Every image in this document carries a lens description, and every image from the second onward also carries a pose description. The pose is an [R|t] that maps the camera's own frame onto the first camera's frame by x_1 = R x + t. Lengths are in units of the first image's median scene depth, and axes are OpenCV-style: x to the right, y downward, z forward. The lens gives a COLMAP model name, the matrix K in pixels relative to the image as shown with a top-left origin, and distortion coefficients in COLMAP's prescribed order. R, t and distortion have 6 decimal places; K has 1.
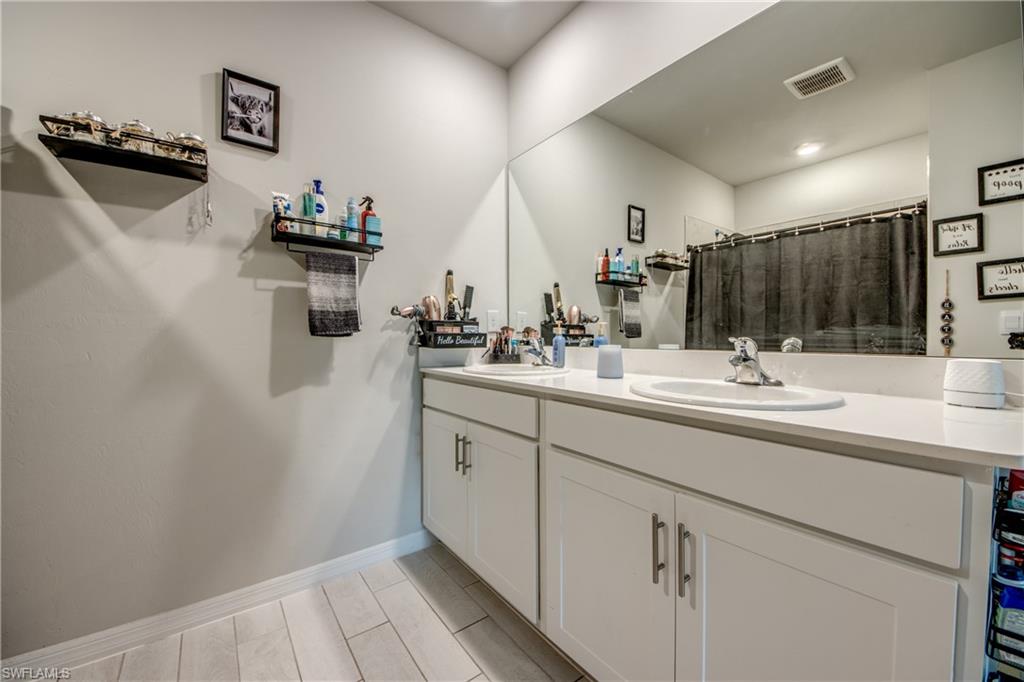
lens RADIAL K [[388.2, 0, 513.0], [0, 388.2, 340.7], [0, 0, 1]] dist [0.029900, -0.021903]
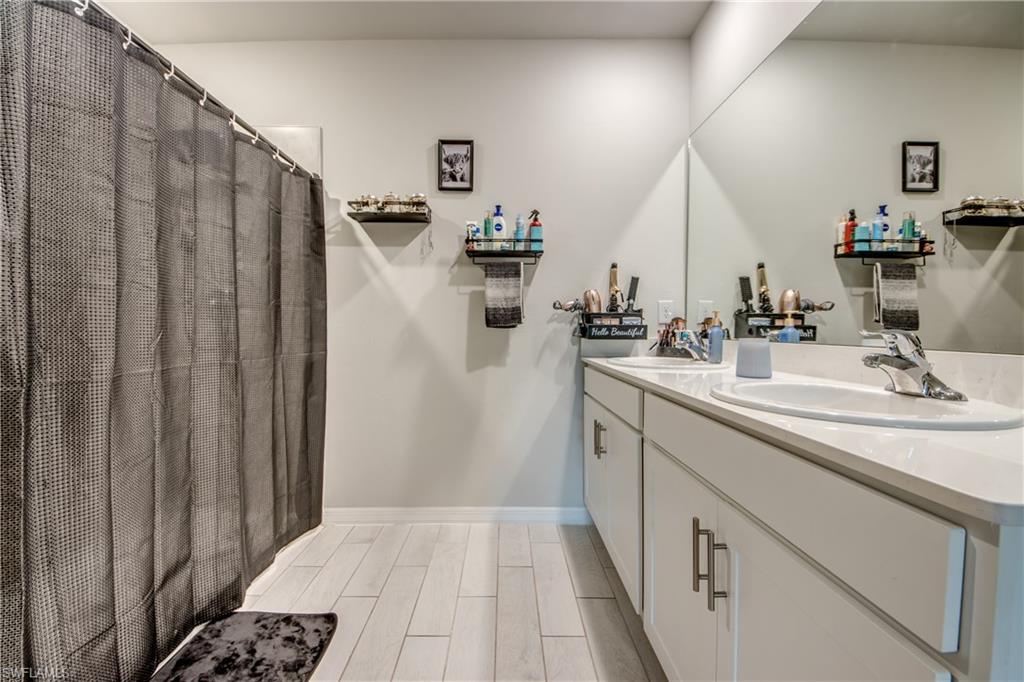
lens RADIAL K [[396.9, 0, 501.3], [0, 396.9, 334.2], [0, 0, 1]] dist [0.054323, -0.037721]
pose [[0.795551, 0.011239, -0.605783, 0.268868], [-0.008880, 0.999937, 0.006891, 0.000865], [0.605822, -0.000103, 0.795600, -0.023195]]
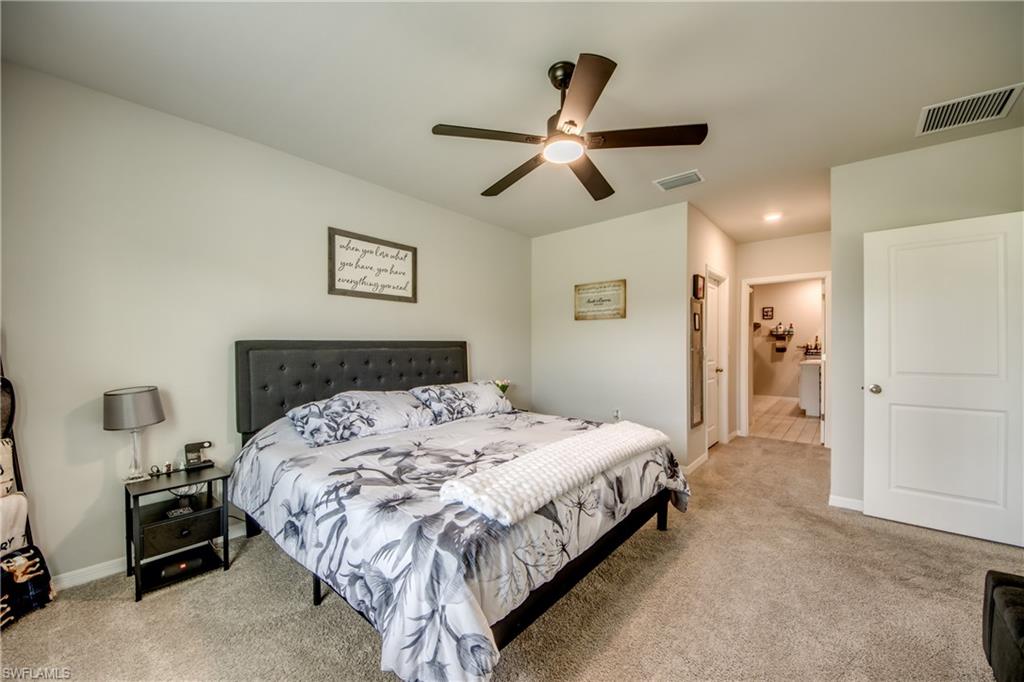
lens RADIAL K [[389.0, 0, 511.3], [0, 389.0, 346.2], [0, 0, 1]] dist [0.028026, -0.013419]
pose [[0.209713, 0.006489, -0.977741, 3.474889], [-0.005747, 0.999969, 0.005404, -0.089401], [0.977746, 0.004485, 0.209744, -3.232104]]
